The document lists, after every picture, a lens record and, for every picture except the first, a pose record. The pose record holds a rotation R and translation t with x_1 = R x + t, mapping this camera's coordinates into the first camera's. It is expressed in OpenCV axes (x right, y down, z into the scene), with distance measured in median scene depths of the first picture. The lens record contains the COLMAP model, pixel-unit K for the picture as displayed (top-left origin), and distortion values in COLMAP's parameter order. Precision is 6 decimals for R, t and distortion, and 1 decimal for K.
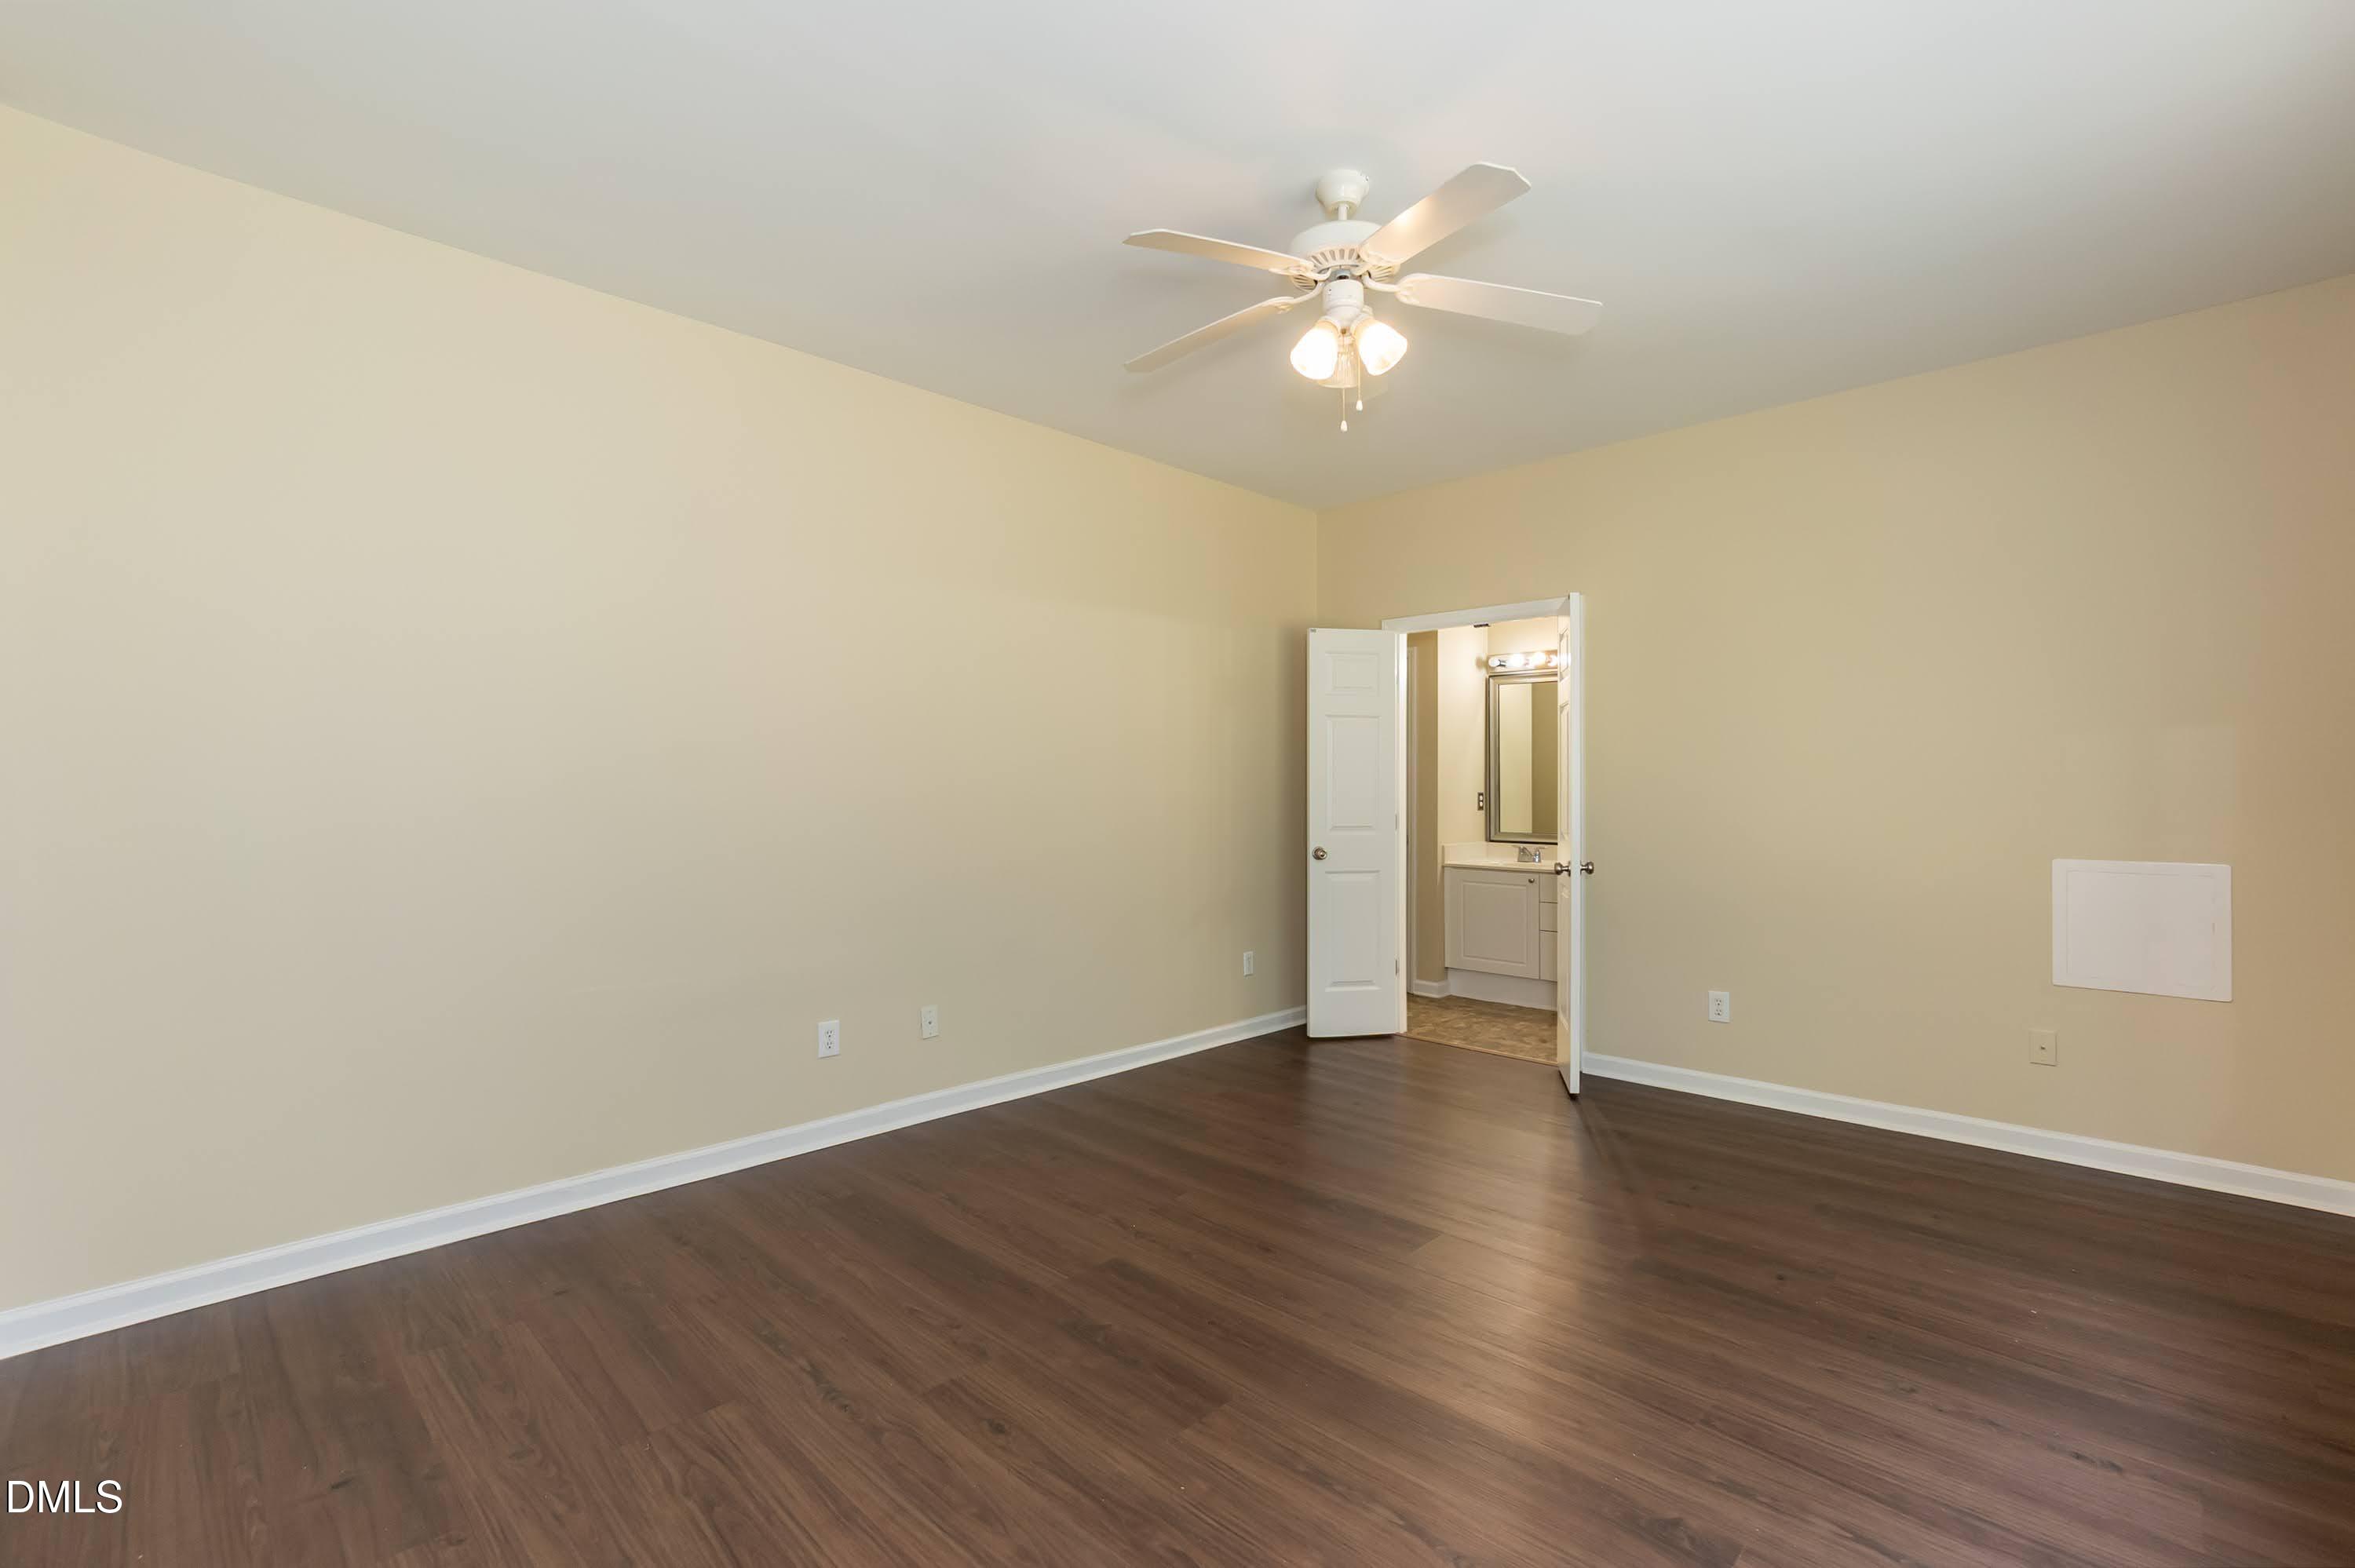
lens RADIAL K [[1042.5, 0, 1171.2], [0, 1042.5, 789.1], [0, 0, 1]] dist [-0.002341, 0.000755]
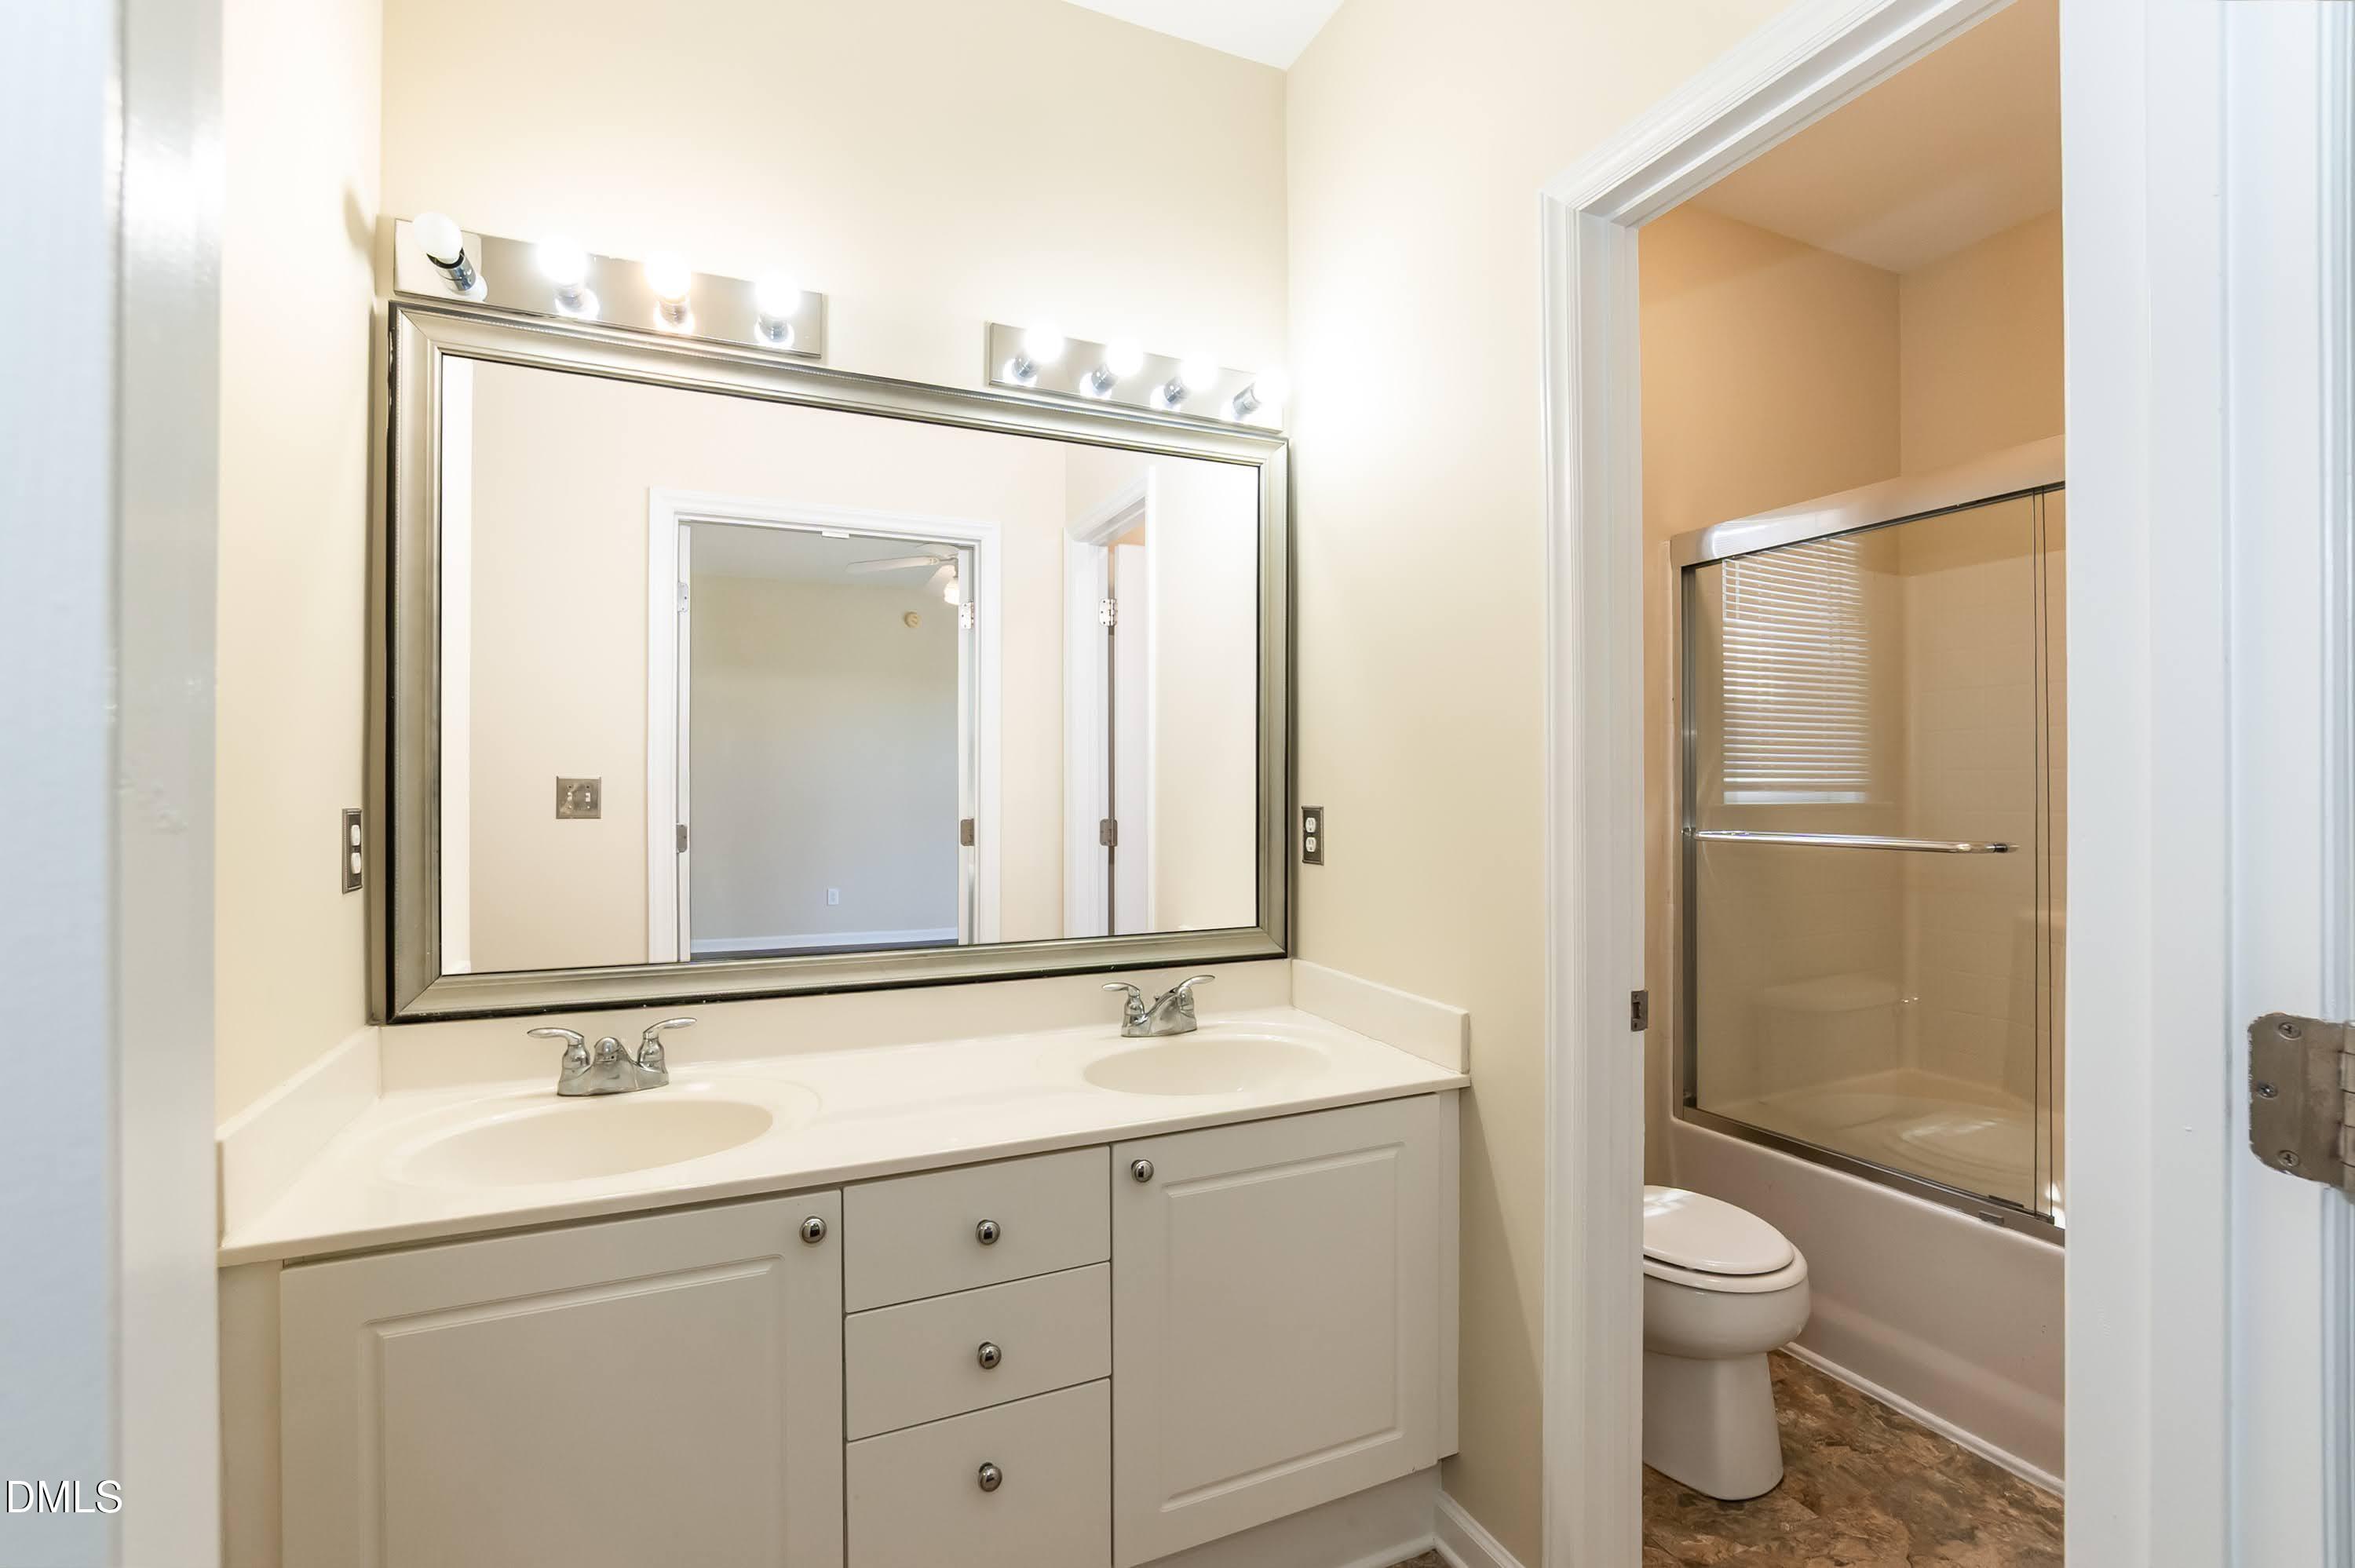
lens RADIAL K [[1042.5, 0, 1175.2], [0, 1042.5, 777.6], [0, 0, 1]] dist [-0.002341, 0.000755]
pose [[0.358340, 0.011590, 0.933519, 0.153533], [-0.013435, 0.999883, -0.007256, -0.004285], [-0.933495, -0.009942, 0.358454, 0.760638]]
